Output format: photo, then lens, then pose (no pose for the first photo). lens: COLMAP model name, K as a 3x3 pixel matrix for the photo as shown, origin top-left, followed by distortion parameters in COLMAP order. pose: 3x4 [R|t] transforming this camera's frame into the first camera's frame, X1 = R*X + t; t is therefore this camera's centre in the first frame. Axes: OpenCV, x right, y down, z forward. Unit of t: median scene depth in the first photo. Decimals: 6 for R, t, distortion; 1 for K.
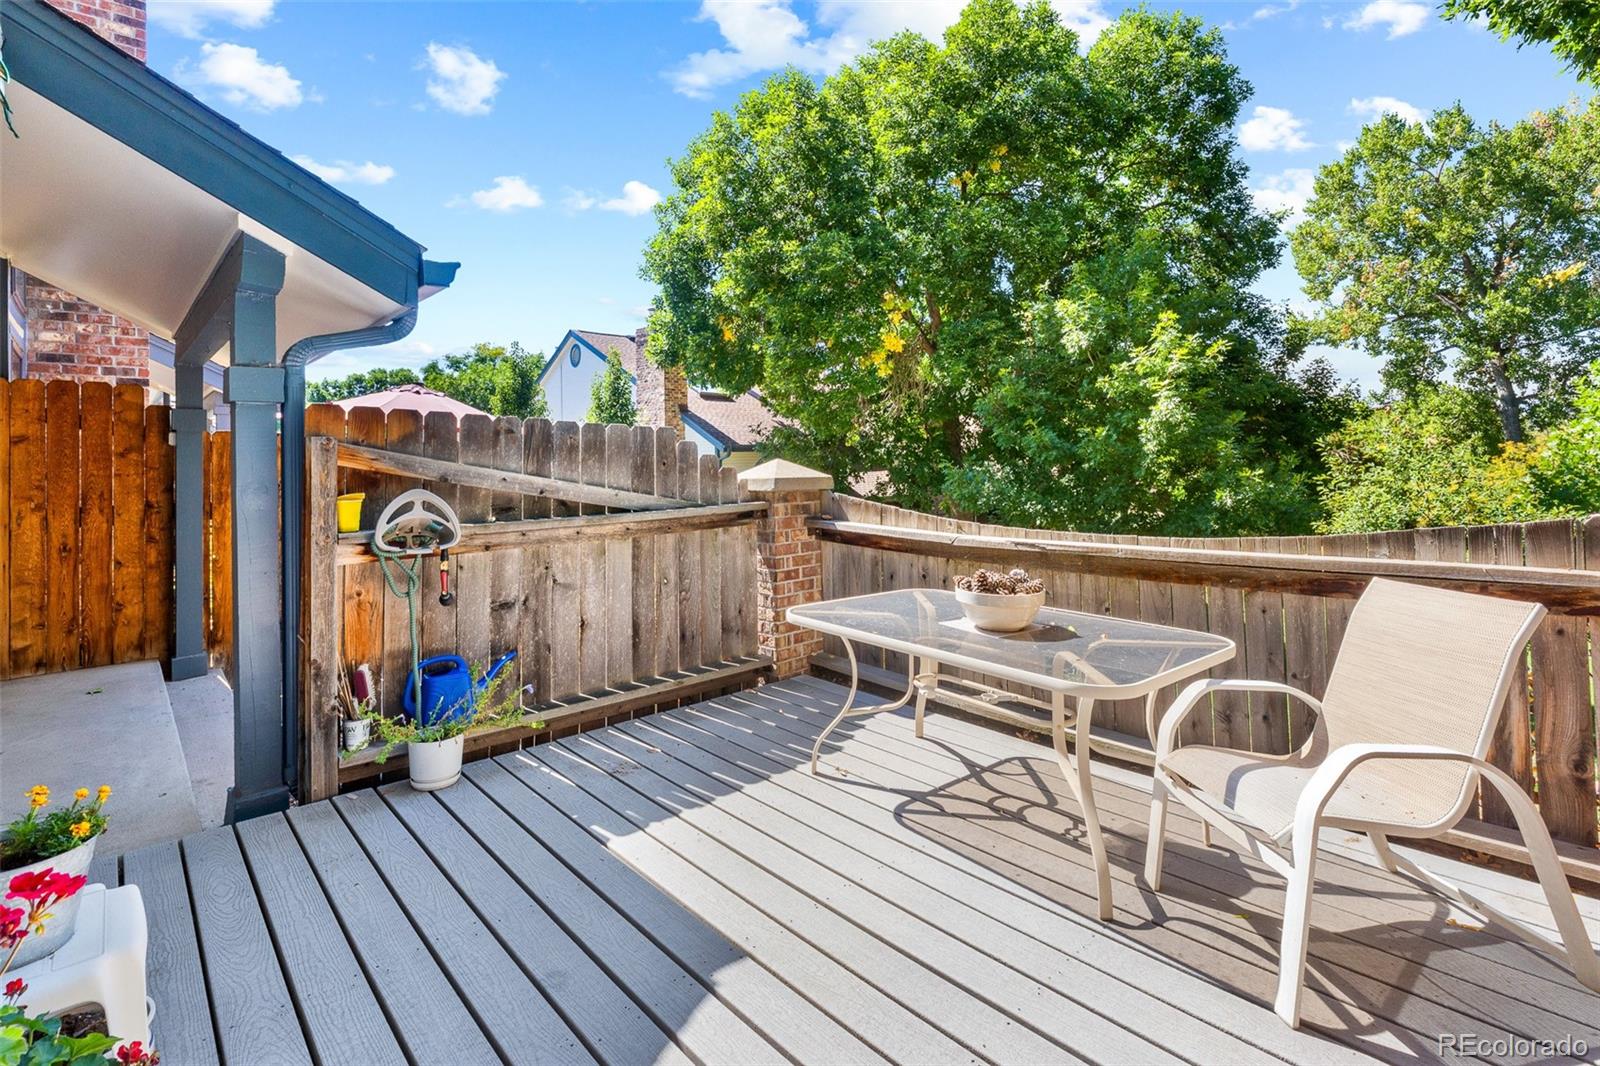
lens RADIAL K [[704.5, 0, 801.1], [0, 704.5, 454.9], [0, 0, 1]] dist [0.001223, 0.000056]
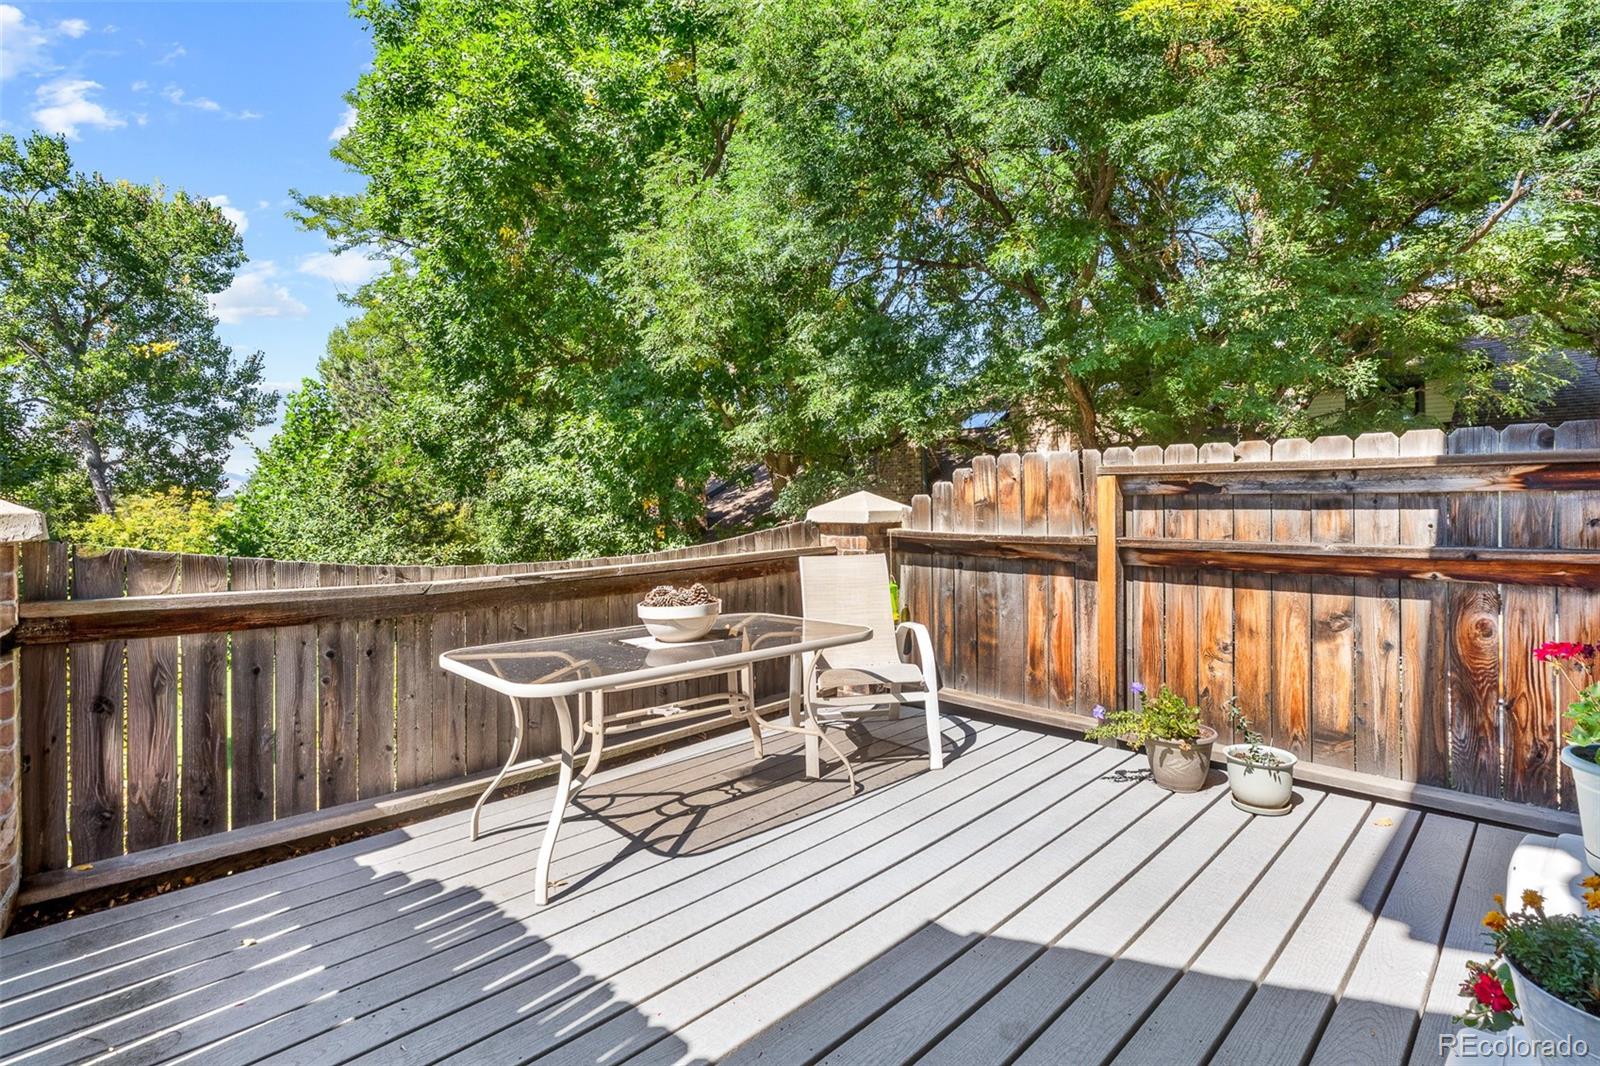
lens RADIAL K [[749.1, 0, 805.7], [0, 749.1, 511.9], [0, 0, 1]] dist [-0.000747, -0.000057]
pose [[0.019213, 0.002230, 0.999813, -1.877279], [0.010622, 0.999941, -0.002434, 0.136539], [-0.999759, 0.010666, 0.019188, 1.795047]]
